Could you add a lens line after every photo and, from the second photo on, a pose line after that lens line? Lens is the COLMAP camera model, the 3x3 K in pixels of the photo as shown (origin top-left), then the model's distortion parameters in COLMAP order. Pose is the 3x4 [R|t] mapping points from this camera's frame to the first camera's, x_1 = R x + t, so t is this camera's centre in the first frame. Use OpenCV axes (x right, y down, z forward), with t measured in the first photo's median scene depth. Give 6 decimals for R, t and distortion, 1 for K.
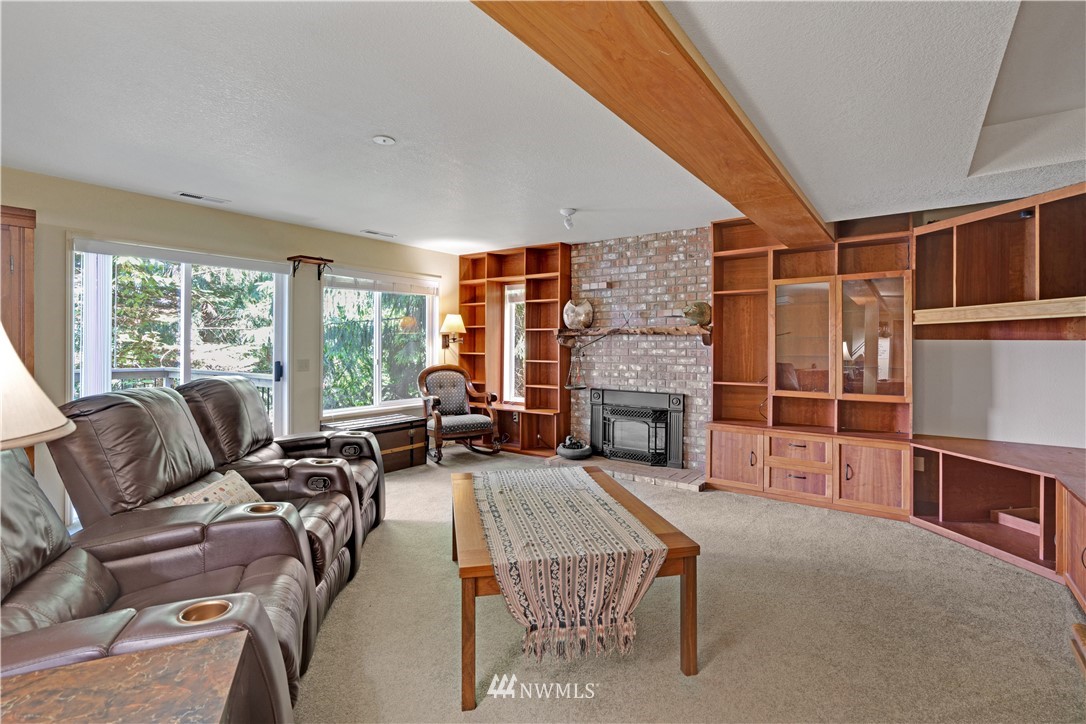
lens RADIAL K [[501.1, 0, 544.5], [0, 501.1, 352.9], [0, 0, 1]] dist [-0.005188, 0.000498]
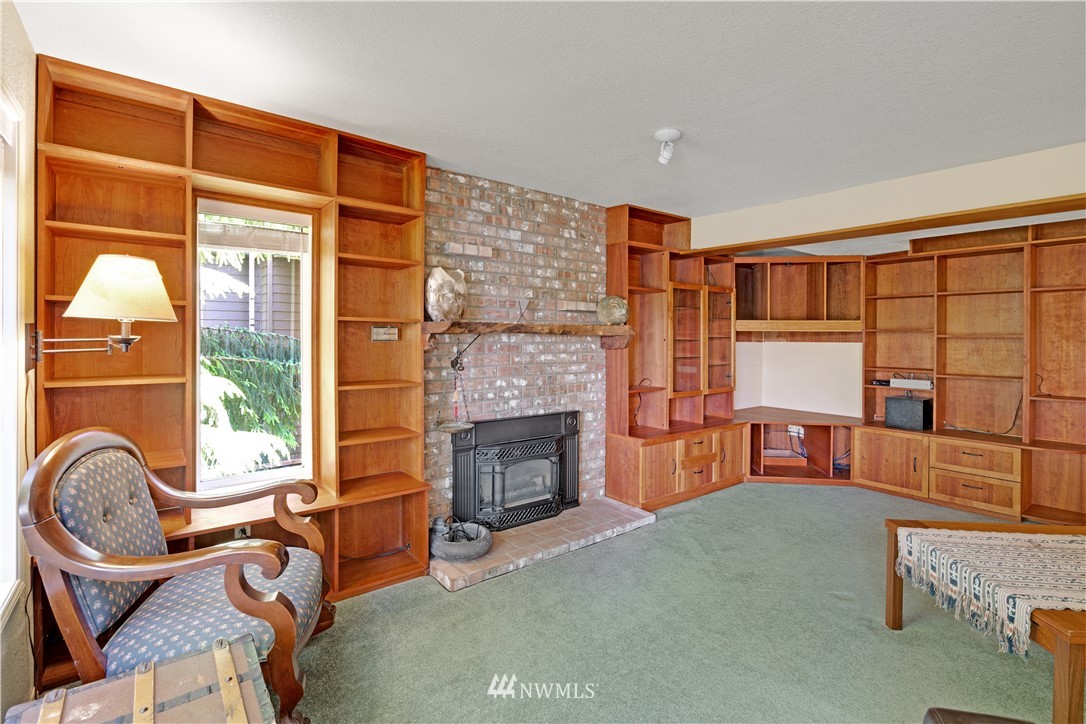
lens RADIAL K [[501.1, 0, 539.5], [0, 501.1, 339.4], [0, 0, 1]] dist [-0.005188, 0.000498]
pose [[0.279937, -0.014137, 0.959914, -0.472242], [0.002793, 0.999899, 0.013912, -0.038733], [-0.960014, -0.001213, 0.279948, 0.805445]]
